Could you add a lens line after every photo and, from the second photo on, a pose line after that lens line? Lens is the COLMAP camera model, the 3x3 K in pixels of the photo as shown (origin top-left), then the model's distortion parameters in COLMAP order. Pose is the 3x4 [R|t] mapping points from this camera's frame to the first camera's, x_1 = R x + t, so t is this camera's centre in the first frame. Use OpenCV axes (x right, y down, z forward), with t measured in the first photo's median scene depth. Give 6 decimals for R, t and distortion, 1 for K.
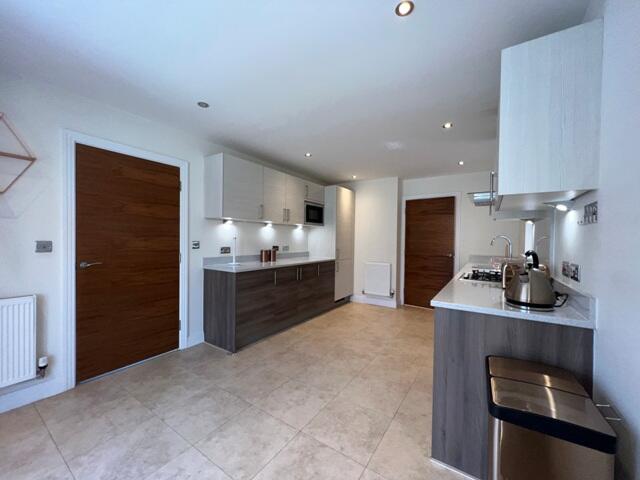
lens RADIAL K [[256.1, 0, 320.2], [0, 256.1, 242.6], [0, 0, 1]] dist [-0.000270, 0.000103]
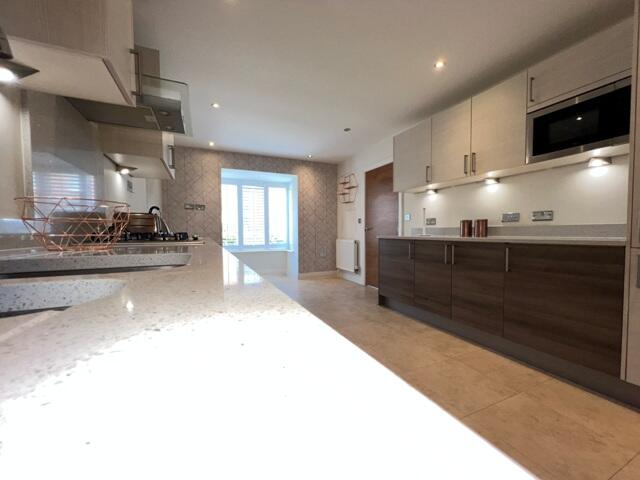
lens RADIAL K [[256.3, 0, 320.0], [0, 256.3, 242.7], [0, 0, 1]] dist [-0.002563, 0.000110]
pose [[-0.530507, 0.025560, -0.847295, 0.670914], [-0.012949, 0.999184, 0.038250, 0.076628], [0.847582, 0.031263, -0.529743, 1.131473]]
